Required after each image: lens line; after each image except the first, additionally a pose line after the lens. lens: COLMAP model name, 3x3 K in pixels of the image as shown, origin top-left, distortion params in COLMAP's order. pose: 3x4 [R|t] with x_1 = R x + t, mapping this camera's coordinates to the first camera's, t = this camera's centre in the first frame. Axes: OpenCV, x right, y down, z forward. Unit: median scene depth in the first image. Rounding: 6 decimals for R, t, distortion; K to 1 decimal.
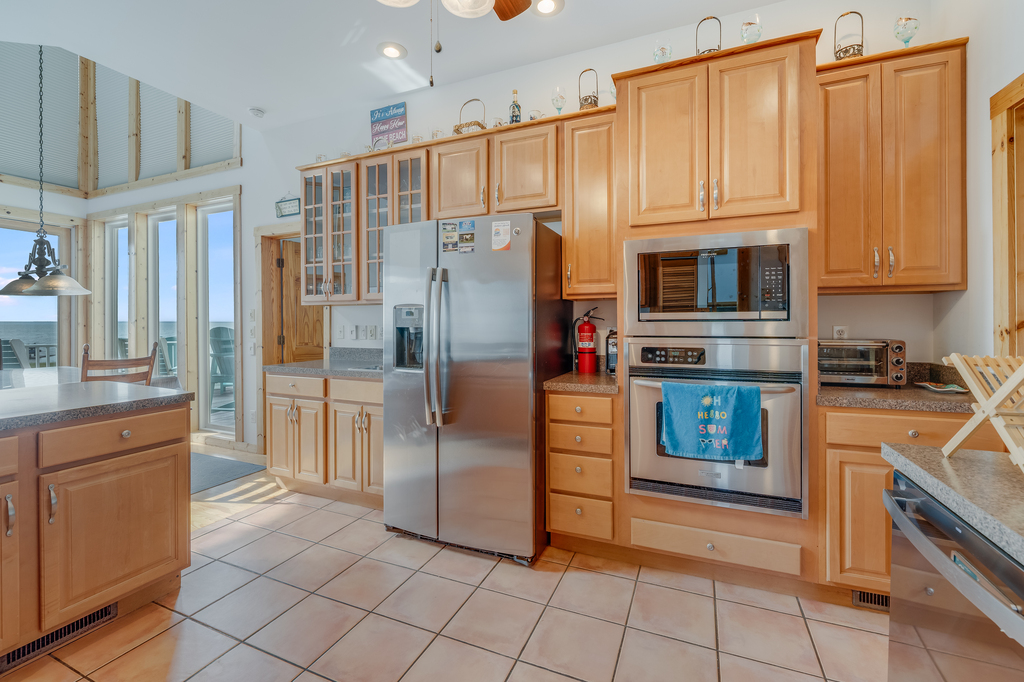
lens RADIAL K [[445.4, 0, 506.1], [0, 445.4, 324.3], [0, 0, 1]] dist [-0.003780, -0.001850]
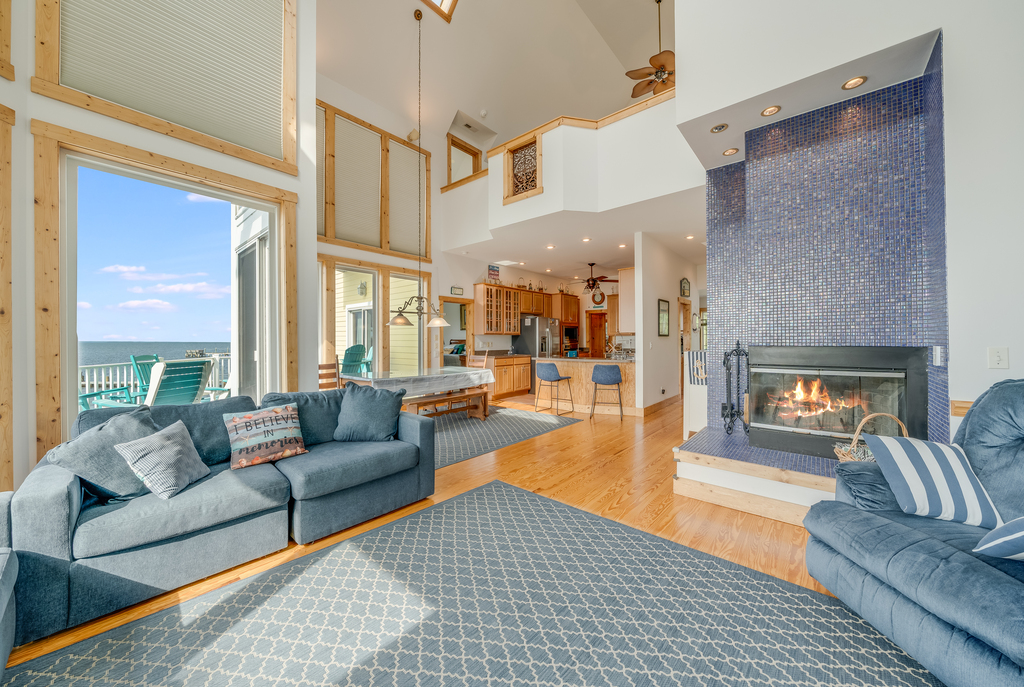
lens RADIAL K [[360.6, 0, 517.5], [0, 360.6, 335.9], [0, 0, 1]] dist [-0.011210, 0.000401]
pose [[0.275680, 0.012542, 0.961168, -3.982939], [0.007742, 0.999853, -0.015267, -0.000642], [-0.961218, 0.011650, 0.275543, 0.344677]]
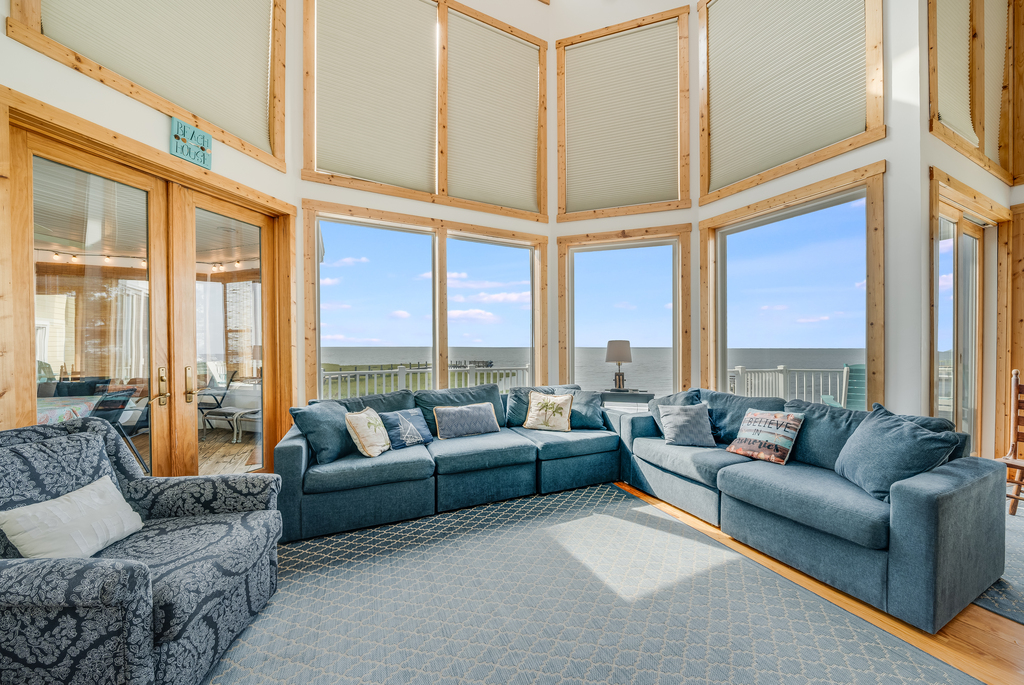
lens RADIAL K [[360.6, 0, 514.9], [0, 360.6, 353.3], [0, 0, 1]] dist [-0.011210, 0.000401]
pose [[0.766593, 0.010294, -0.642051, -2.997450], [-0.004808, 0.999935, 0.010291, 0.005368], [0.642115, -0.004802, 0.766593, -0.035018]]
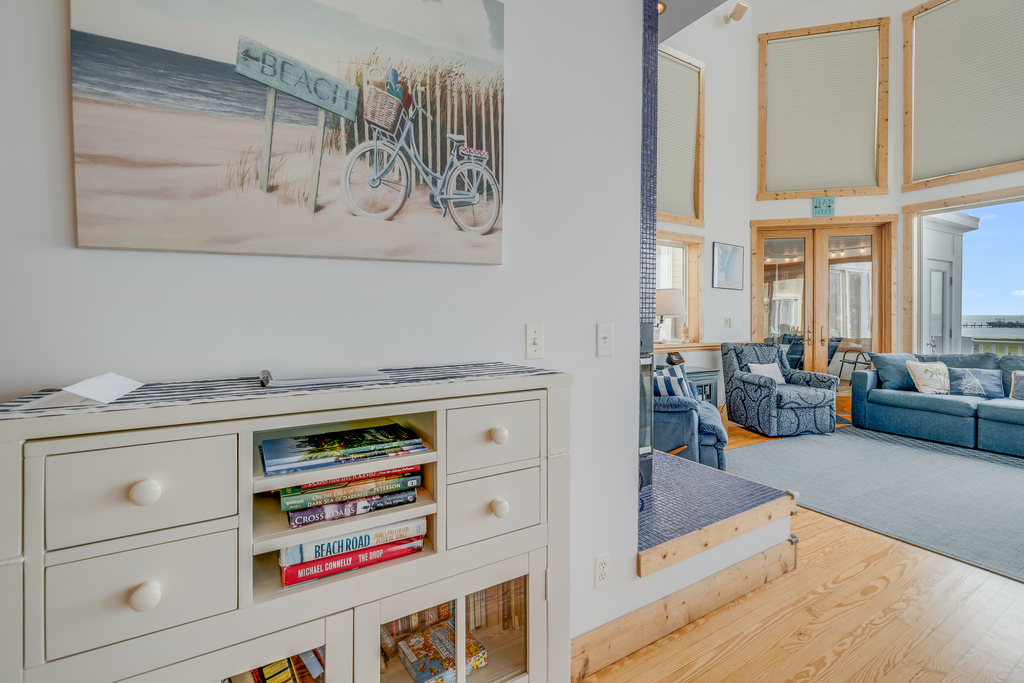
lens RADIAL K [[445.4, 0, 509.7], [0, 445.4, 319.3], [0, 0, 1]] dist [-0.003780, -0.001850]
pose [[-0.590765, 0.007870, -0.806805, -1.330002], [-0.004109, 0.999910, 0.012762, 0.000241], [0.806833, 0.010855, -0.590680, 0.229557]]
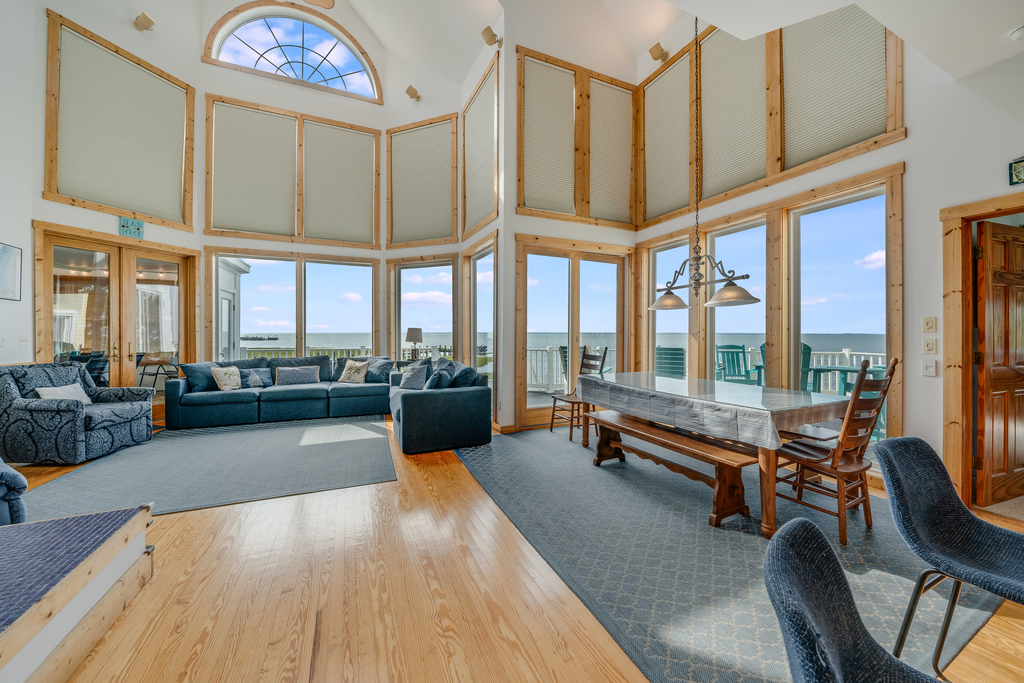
lens RADIAL K [[360.6, 0, 508.6], [0, 360.6, 334.2], [0, 0, 1]] dist [-0.011210, 0.000401]
pose [[0.741764, 0.004551, -0.670646, -1.345760], [-0.007244, 0.999973, -0.001226, 0.003217], [0.670622, 0.005768, 0.741777, 0.104472]]
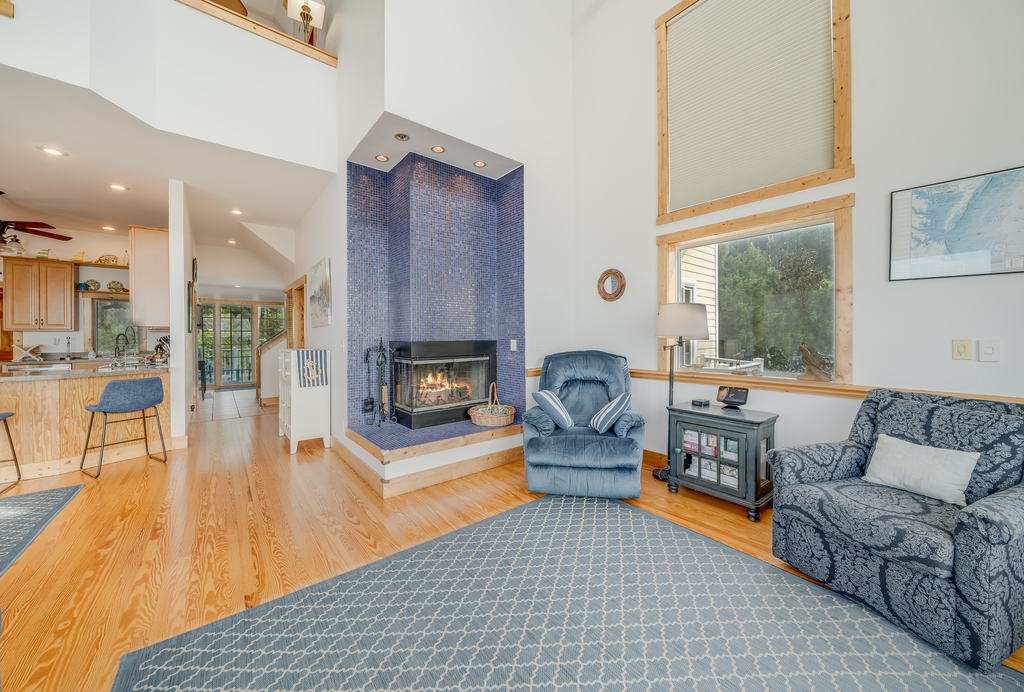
lens RADIAL K [[359.2, 0, 512.1], [0, 359.2, 335.6], [0, 0, 1]] dist [-0.008910, -0.000131]
pose [[-0.894076, 0.006808, 0.447864, -3.496767], [0.009200, 0.999953, 0.003167, -0.006105], [-0.447822, 0.006951, -0.894096, 1.086933]]
